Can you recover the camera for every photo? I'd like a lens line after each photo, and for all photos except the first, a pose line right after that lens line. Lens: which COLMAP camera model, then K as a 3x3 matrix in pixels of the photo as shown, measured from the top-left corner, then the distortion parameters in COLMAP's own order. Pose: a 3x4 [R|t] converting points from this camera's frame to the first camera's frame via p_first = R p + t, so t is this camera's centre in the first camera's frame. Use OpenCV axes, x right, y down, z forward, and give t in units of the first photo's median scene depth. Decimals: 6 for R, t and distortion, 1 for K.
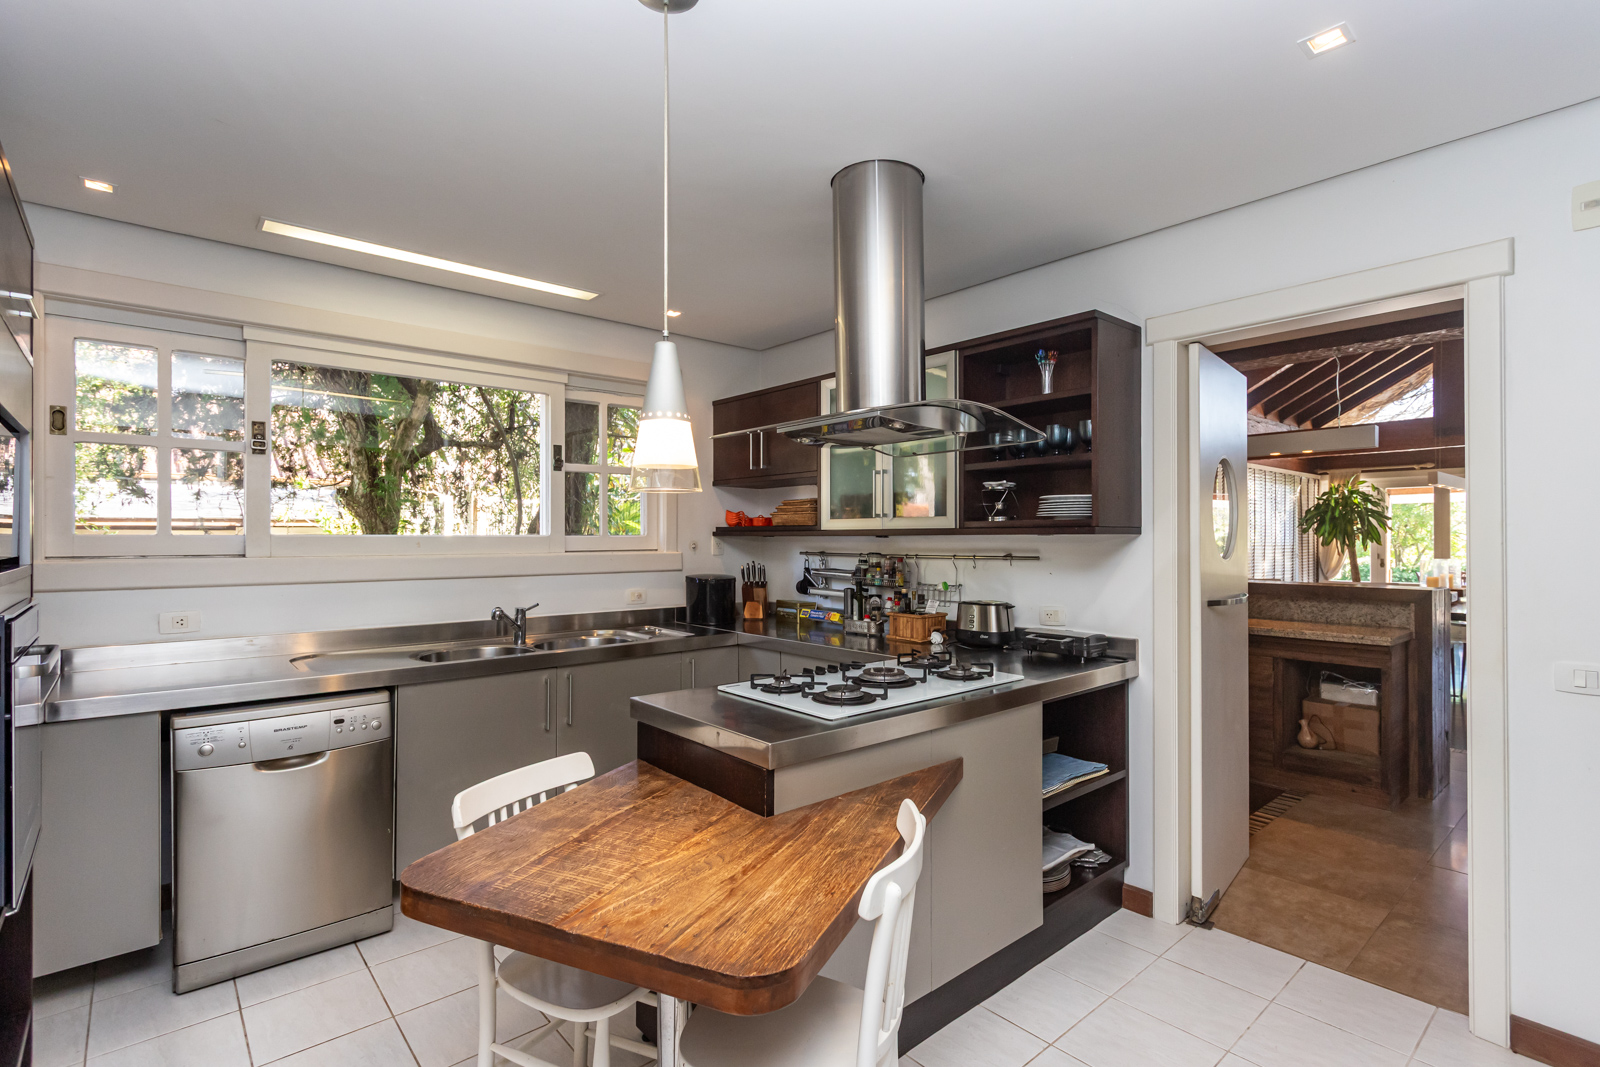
lens RADIAL K [[757.9, 0, 813.0], [0, 757.9, 535.4], [0, 0, 1]] dist [-0.004907, 0.004441]
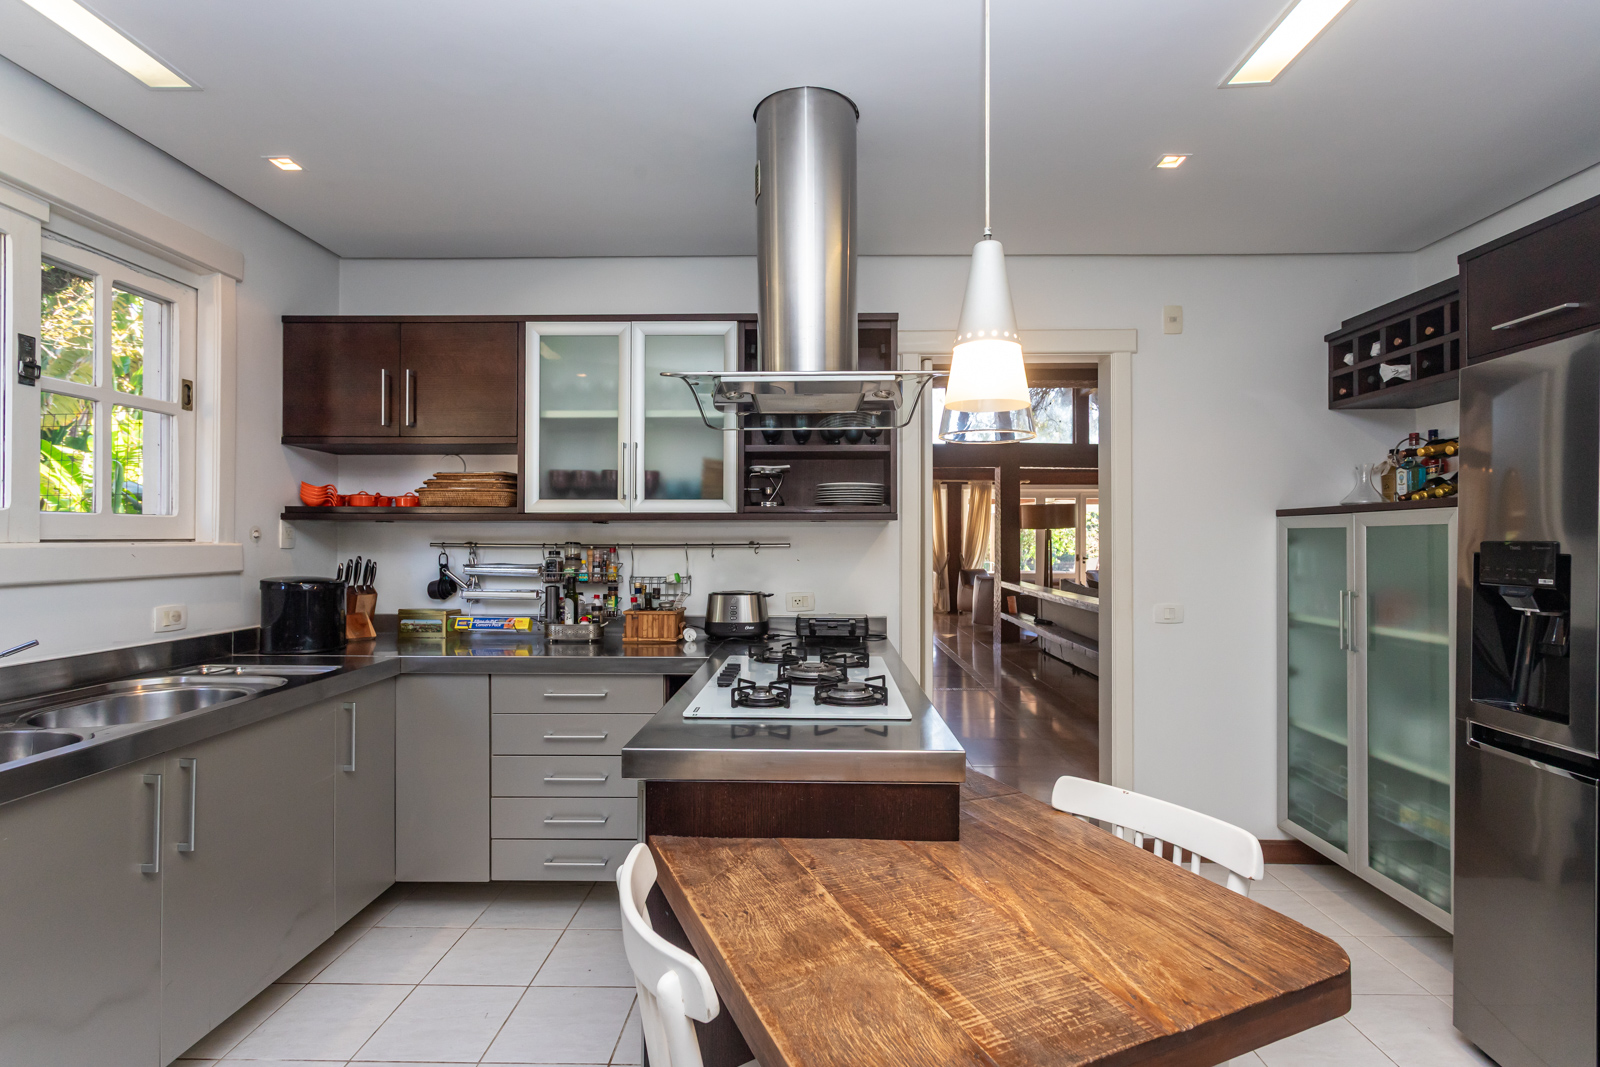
lens RADIAL K [[757.9, 0, 806.7], [0, 757.9, 531.9], [0, 0, 1]] dist [-0.004907, 0.004441]
pose [[0.674342, 0.010098, 0.738350, -0.678516], [-0.003637, 0.999940, -0.010355, 0.036157], [-0.738410, 0.004298, 0.674338, 0.480019]]
